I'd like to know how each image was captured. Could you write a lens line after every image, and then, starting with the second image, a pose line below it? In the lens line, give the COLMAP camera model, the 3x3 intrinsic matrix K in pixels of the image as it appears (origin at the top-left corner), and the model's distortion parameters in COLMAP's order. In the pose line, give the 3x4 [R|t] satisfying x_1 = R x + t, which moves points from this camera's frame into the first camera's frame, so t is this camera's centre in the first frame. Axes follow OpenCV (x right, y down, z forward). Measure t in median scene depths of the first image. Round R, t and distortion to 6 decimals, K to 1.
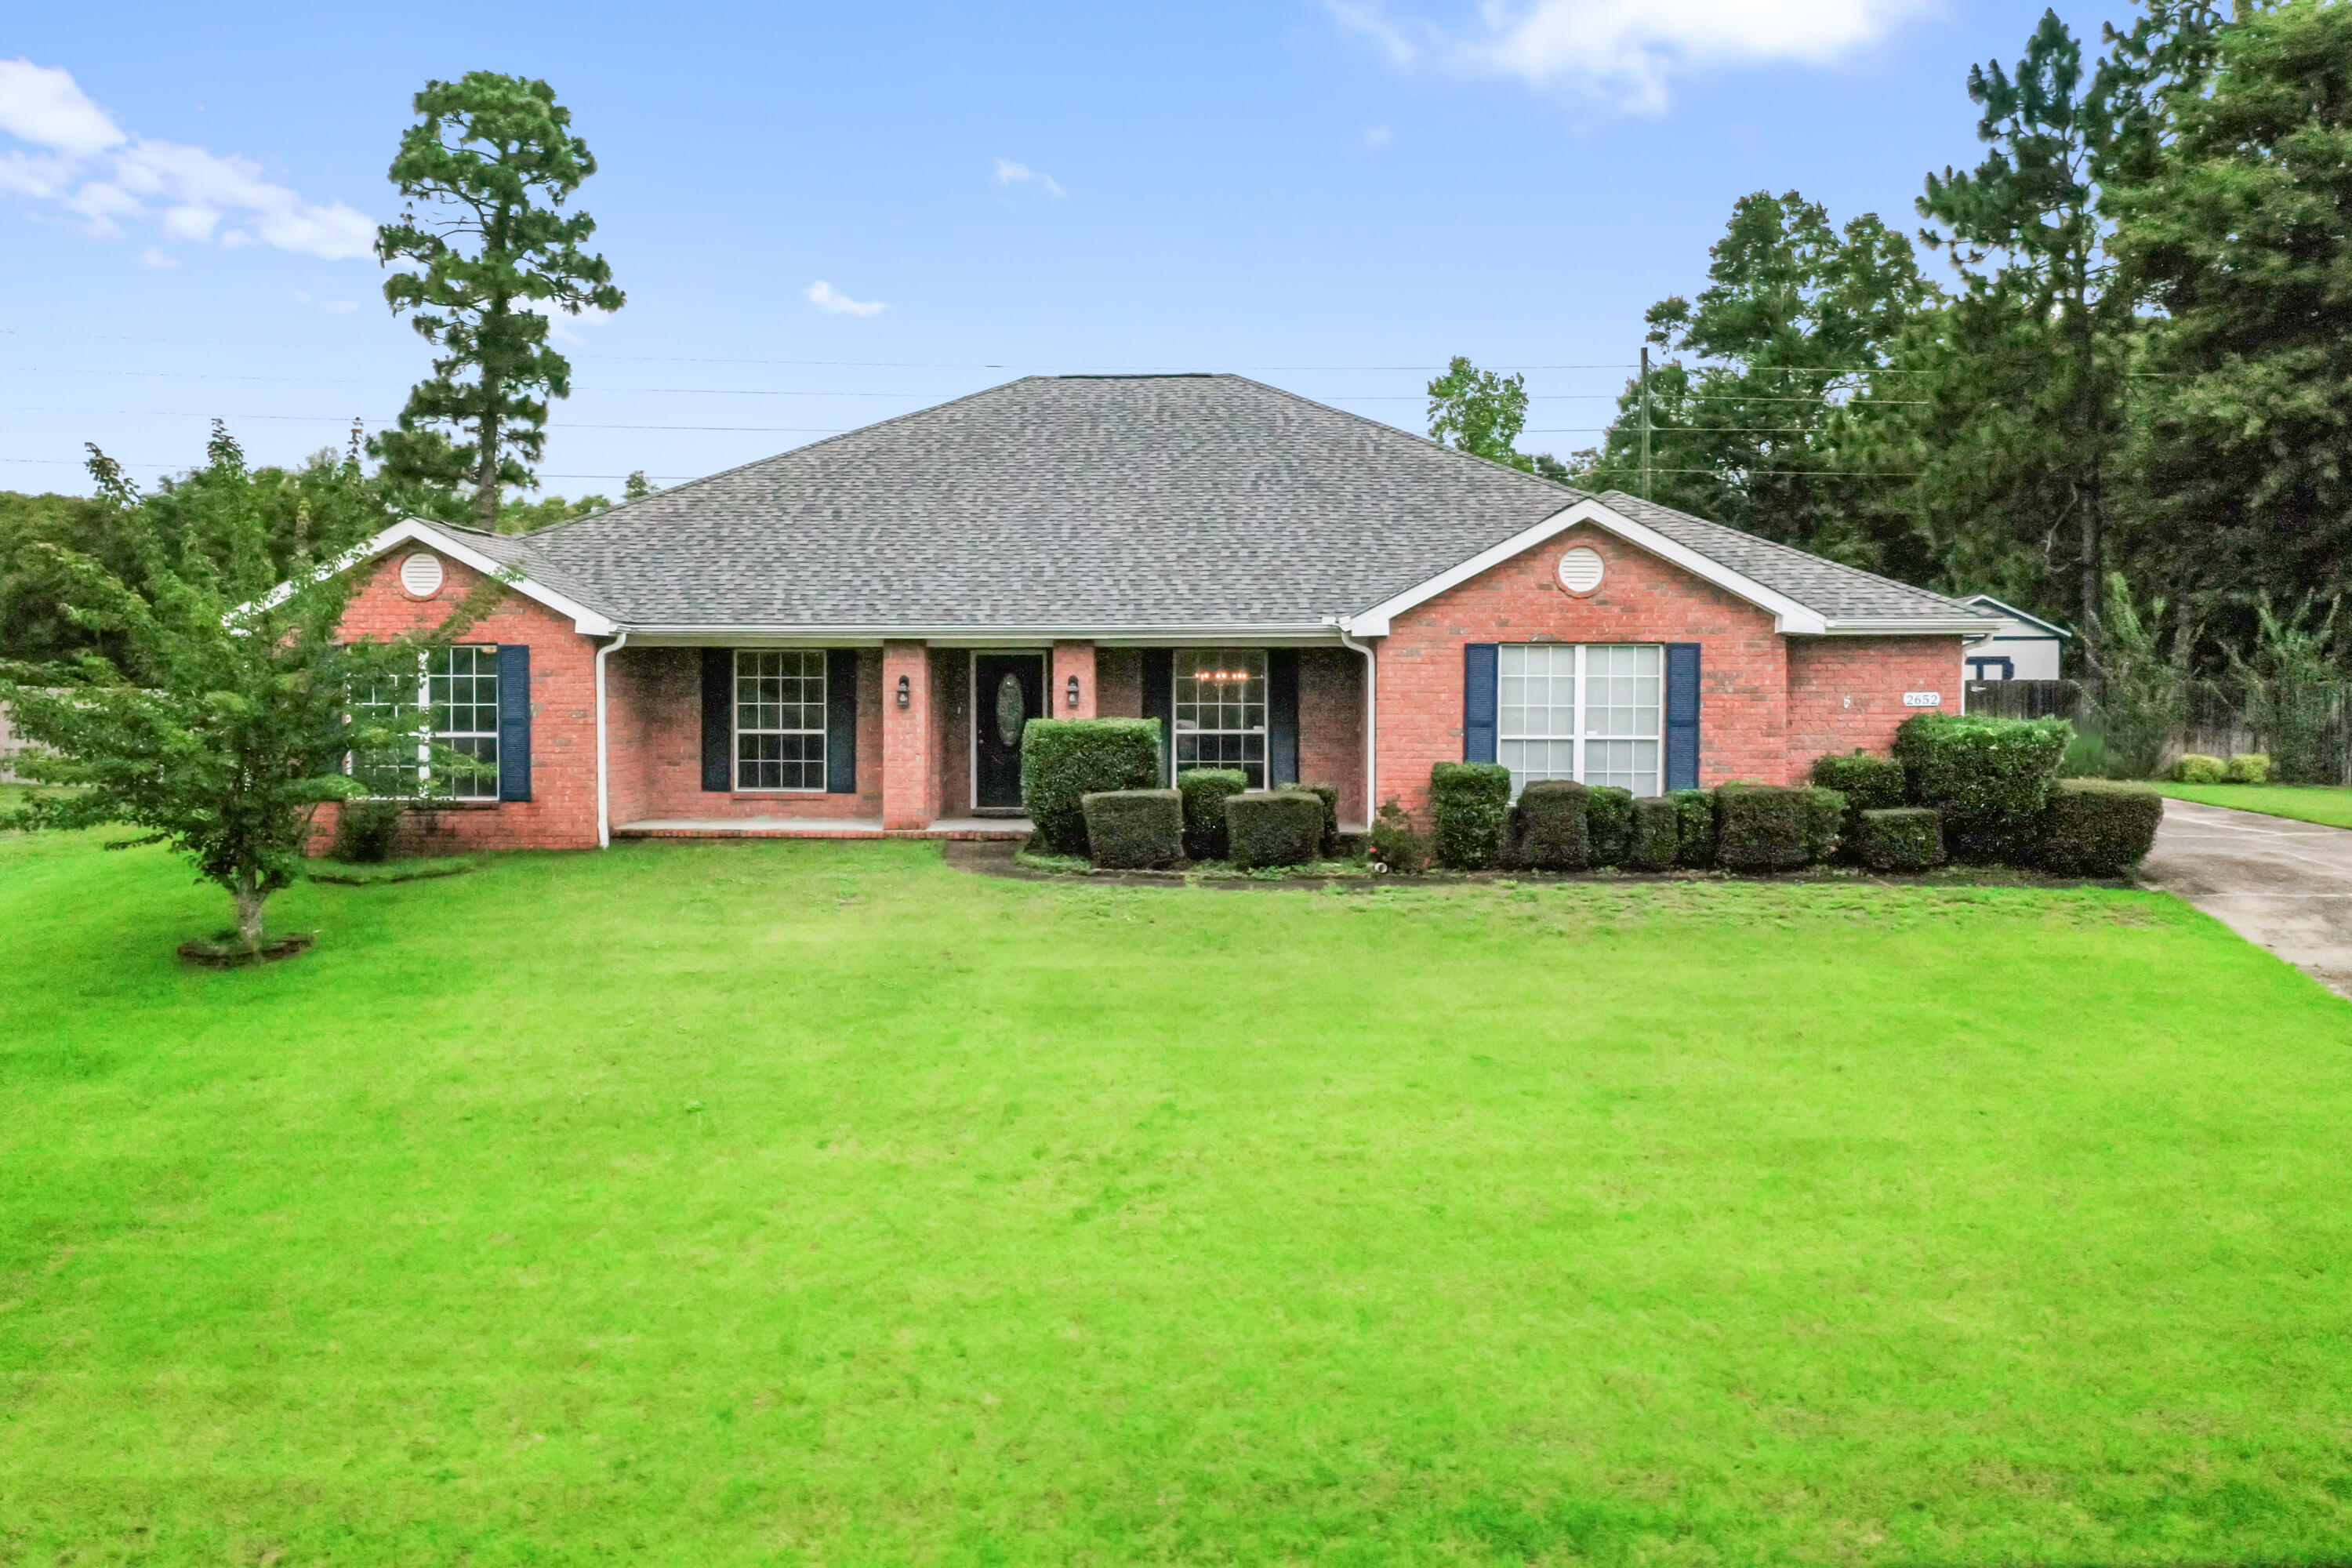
lens RADIAL K [[1906.4, 0, 1163.8], [0, 1906.4, 768.1], [0, 0, 1]] dist [-0.001092, -0.000271]
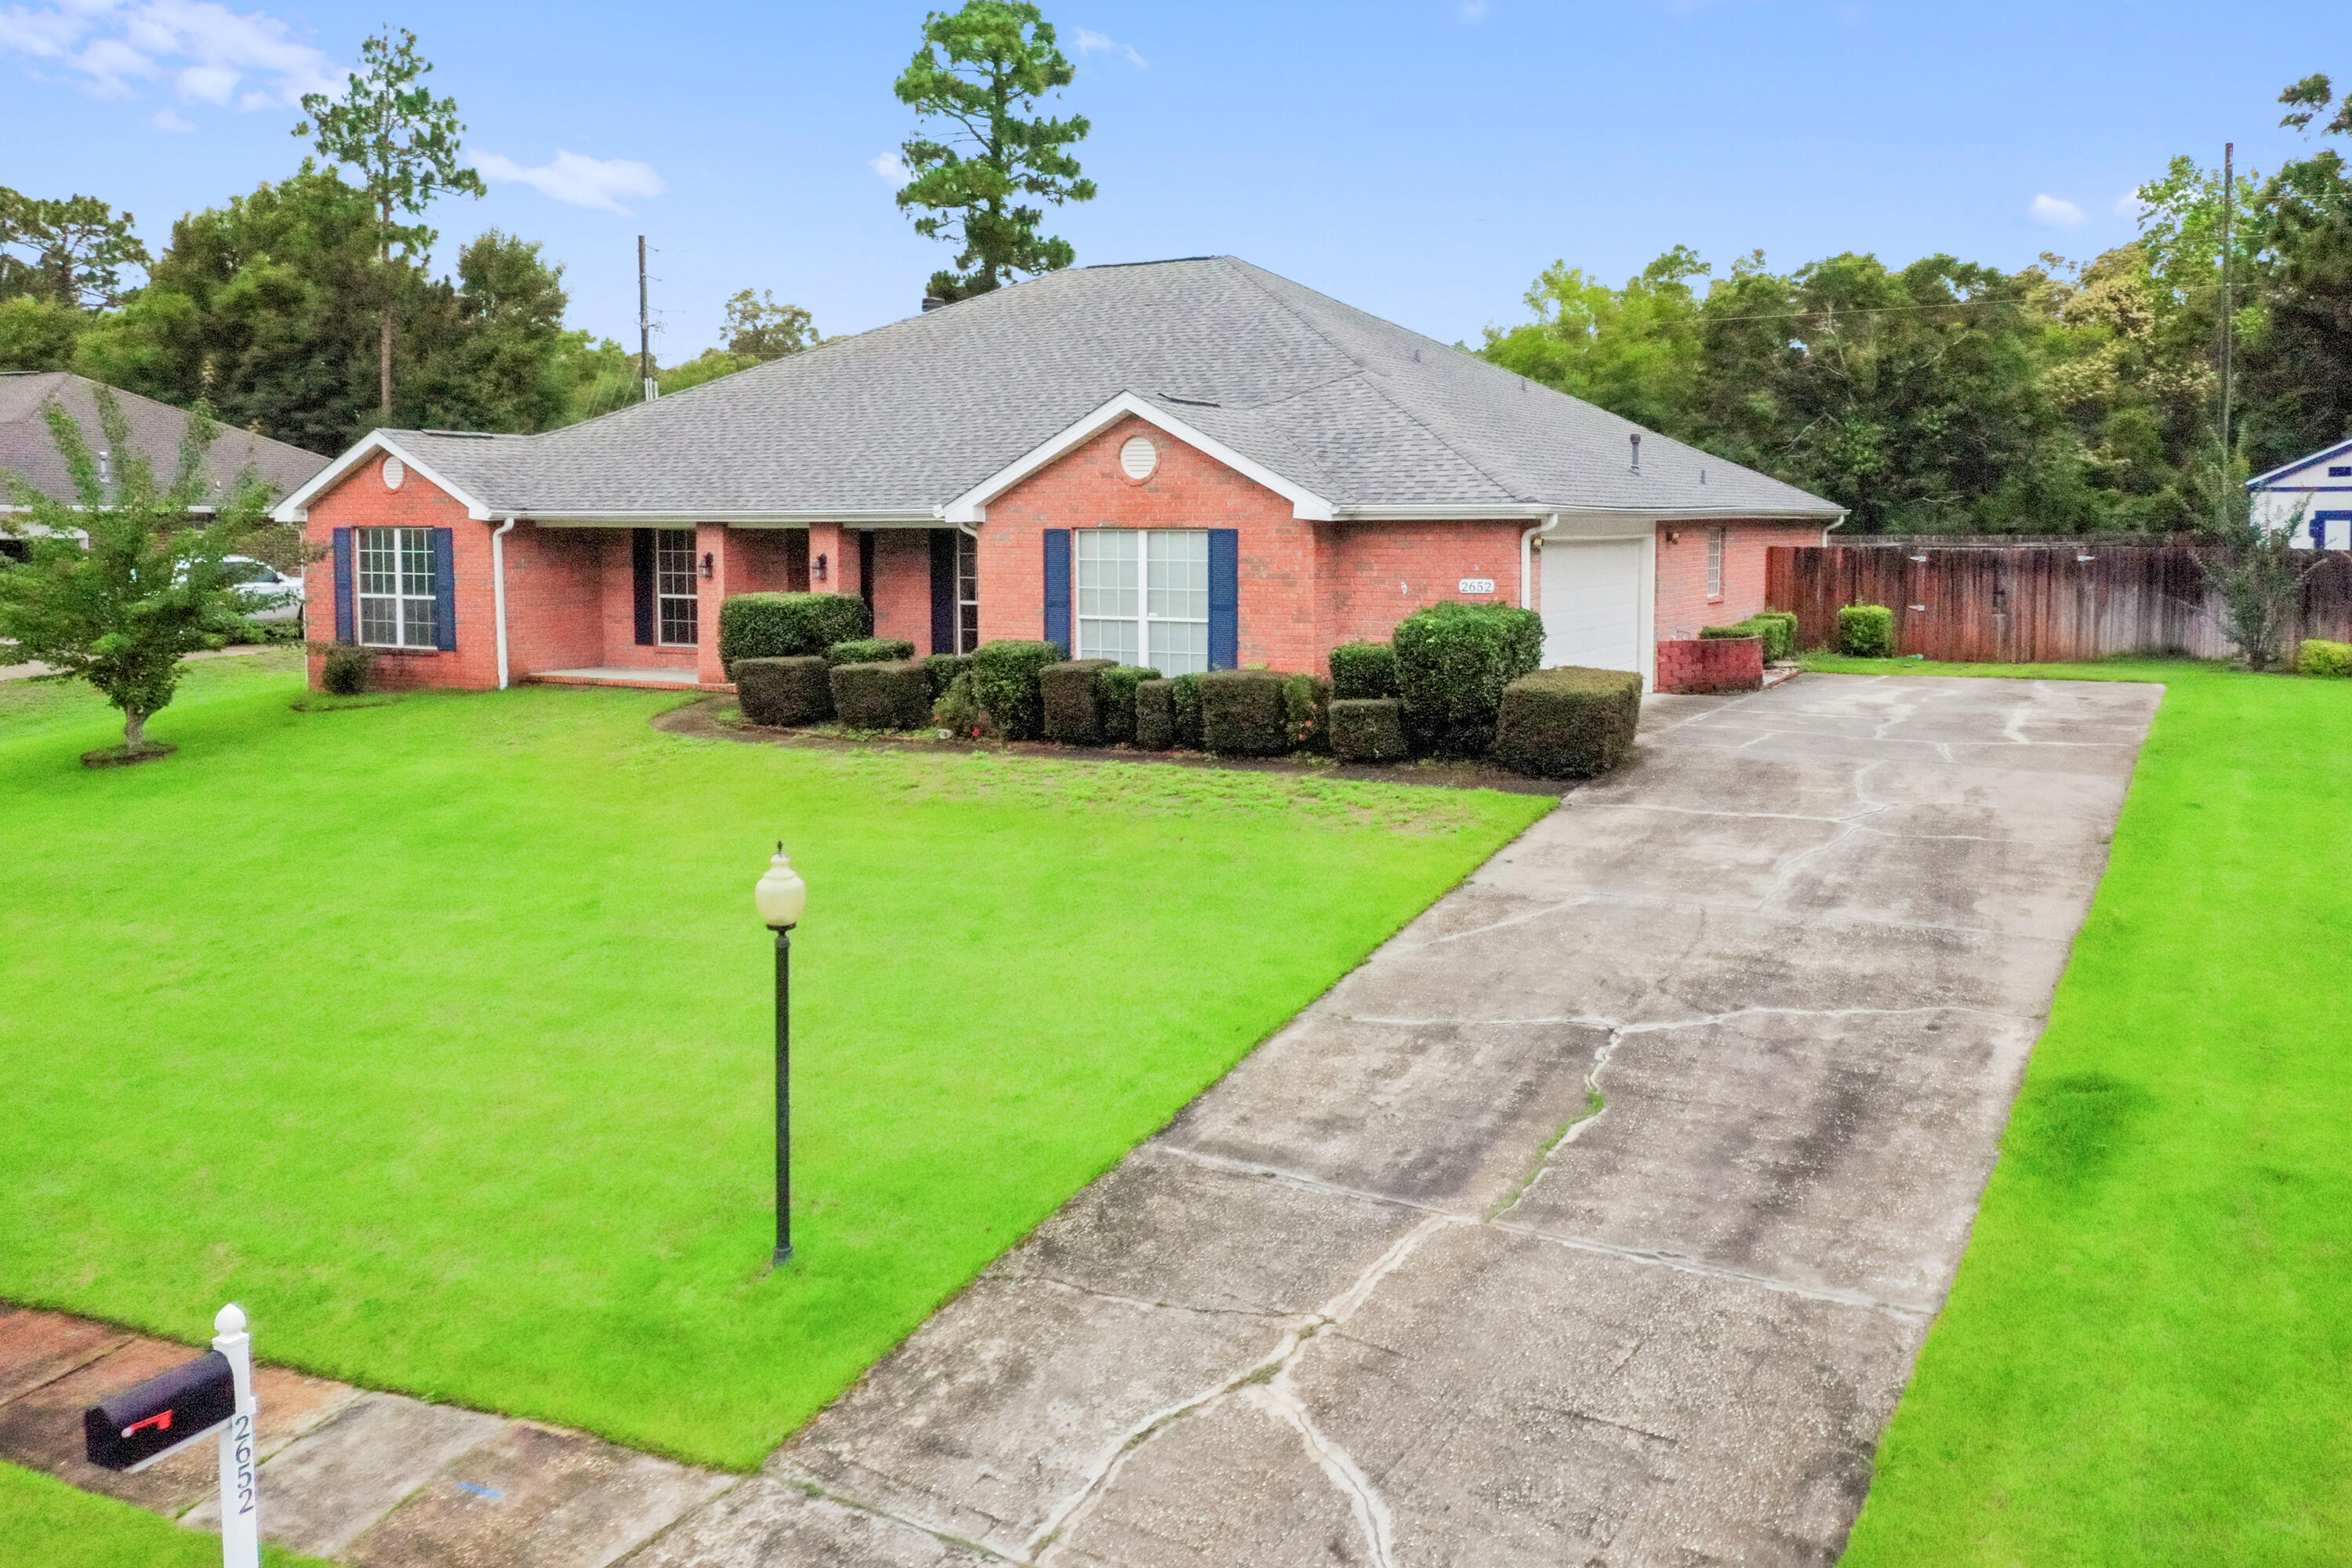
lens RADIAL K [[1840.7, 0, 1184.4], [0, 1840.7, 695.3], [0, 0, 1]] dist [0.011520, -0.002214]
pose [[0.904782, 0.038292, -0.424149, 0.669697], [-0.016212, 0.998325, 0.055545, -0.030656], [0.425566, -0.043380, 0.903887, 0.094361]]
